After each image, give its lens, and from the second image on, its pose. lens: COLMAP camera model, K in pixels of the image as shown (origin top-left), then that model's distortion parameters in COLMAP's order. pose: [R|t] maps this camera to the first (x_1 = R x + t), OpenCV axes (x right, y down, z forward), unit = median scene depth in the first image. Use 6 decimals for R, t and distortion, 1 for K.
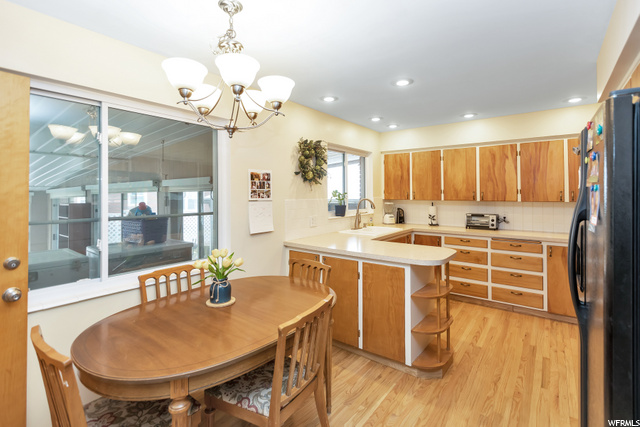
lens RADIAL K [[302.5, 0, 322.0], [0, 302.5, 193.3], [0, 0, 1]] dist [0.001791, 0.000812]
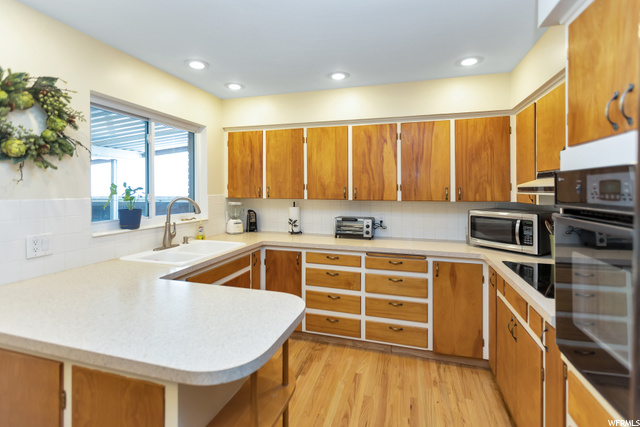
lens RADIAL K [[302.5, 0, 318.7], [0, 302.5, 191.3], [0, 0, 1]] dist [0.001791, 0.000812]
pose [[0.936951, 0.004451, 0.349431, 0.197249], [-0.006802, 0.999962, 0.005500, 0.000406], [-0.349393, -0.007530, 0.936946, 0.356388]]
